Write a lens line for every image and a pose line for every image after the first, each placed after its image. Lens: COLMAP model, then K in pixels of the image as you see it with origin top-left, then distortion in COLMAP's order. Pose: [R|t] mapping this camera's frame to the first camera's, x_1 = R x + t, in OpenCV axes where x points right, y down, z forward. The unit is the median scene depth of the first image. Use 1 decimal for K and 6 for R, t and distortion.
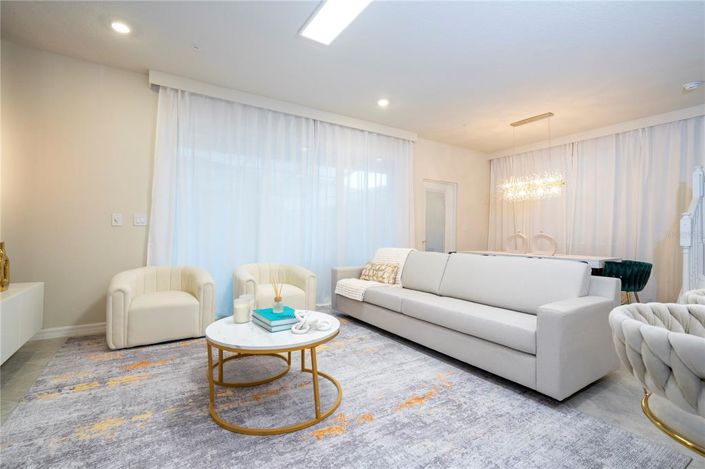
lens RADIAL K [[319.5, 0, 353.4], [0, 319.5, 235.2], [0, 0, 1]] dist [-0.004418, -0.000485]
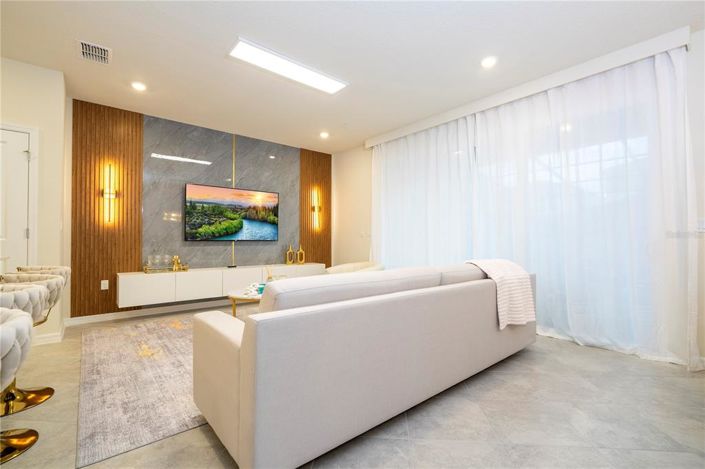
lens RADIAL K [[319.5, 0, 374.1], [0, 319.5, 235.0], [0, 0, 1]] dist [-0.004418, -0.000485]
pose [[0.169261, -0.021944, -0.985327, 1.344955], [0.001300, 0.999756, -0.022042, 0.004413], [0.985570, 0.002450, 0.169249, 1.059529]]
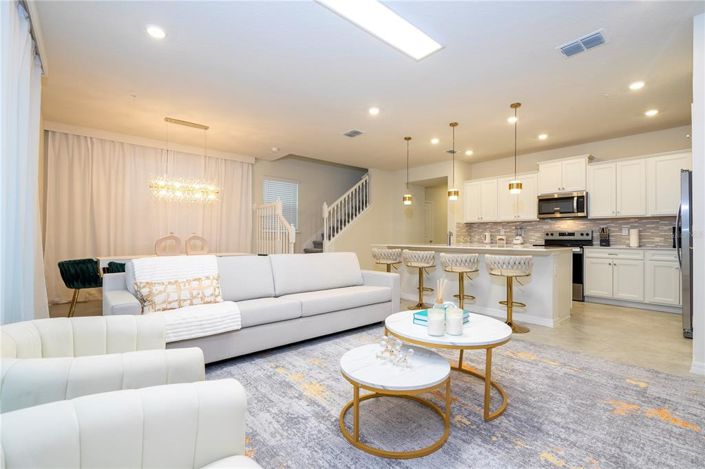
lens RADIAL K [[319.5, 0, 352.3], [0, 319.5, 236.2], [0, 0, 1]] dist [-0.004418, -0.000485]
pose [[-0.133760, -0.004235, 0.991005, -1.041021], [-0.001576, 0.999991, 0.004061, -0.012210], [-0.991013, -0.001019, -0.133765, 1.198120]]
